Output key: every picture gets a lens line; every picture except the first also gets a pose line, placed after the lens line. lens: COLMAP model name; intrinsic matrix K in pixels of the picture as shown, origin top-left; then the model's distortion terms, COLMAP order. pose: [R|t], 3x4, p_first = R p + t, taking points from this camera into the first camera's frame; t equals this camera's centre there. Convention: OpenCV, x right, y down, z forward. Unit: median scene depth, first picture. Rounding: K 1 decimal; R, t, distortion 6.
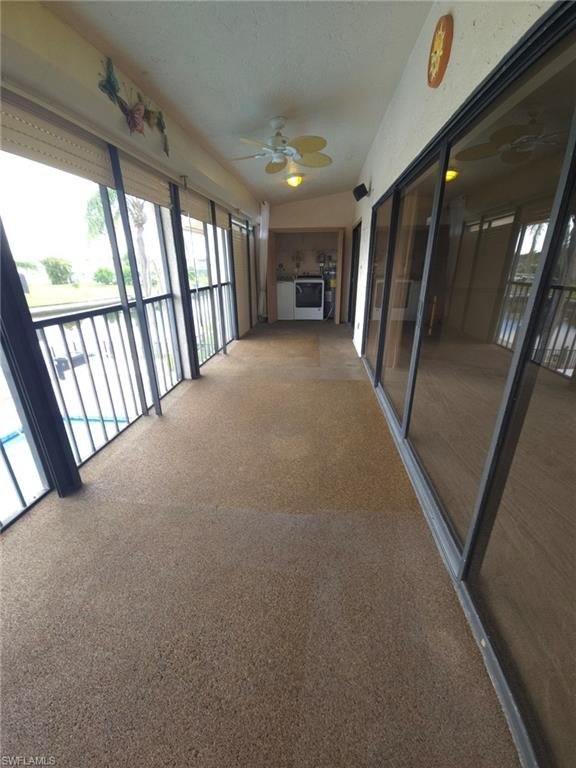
lens RADIAL K [[311.3, 0, 288.0], [0, 311.3, 384.0], [0, 0, 1]] dist [-0.000682, -0.000801]
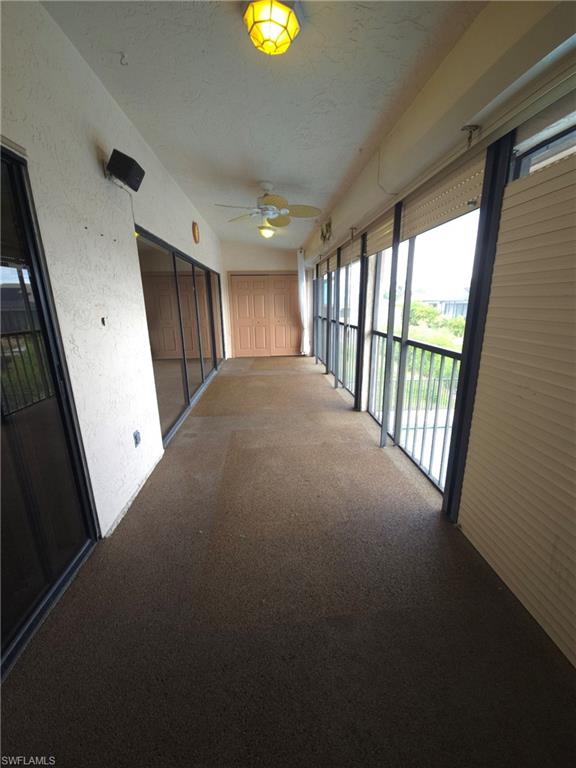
lens RADIAL K [[311.3, 0, 288.0], [0, 311.3, 384.0], [0, 0, 1]] dist [-0.000682, -0.000801]
pose [[-0.984109, 0.087712, -0.154389, 0.074548], [-0.023258, 0.798315, 0.601791, -0.647908], [0.176035, 0.595819, -0.783589, 1.607501]]
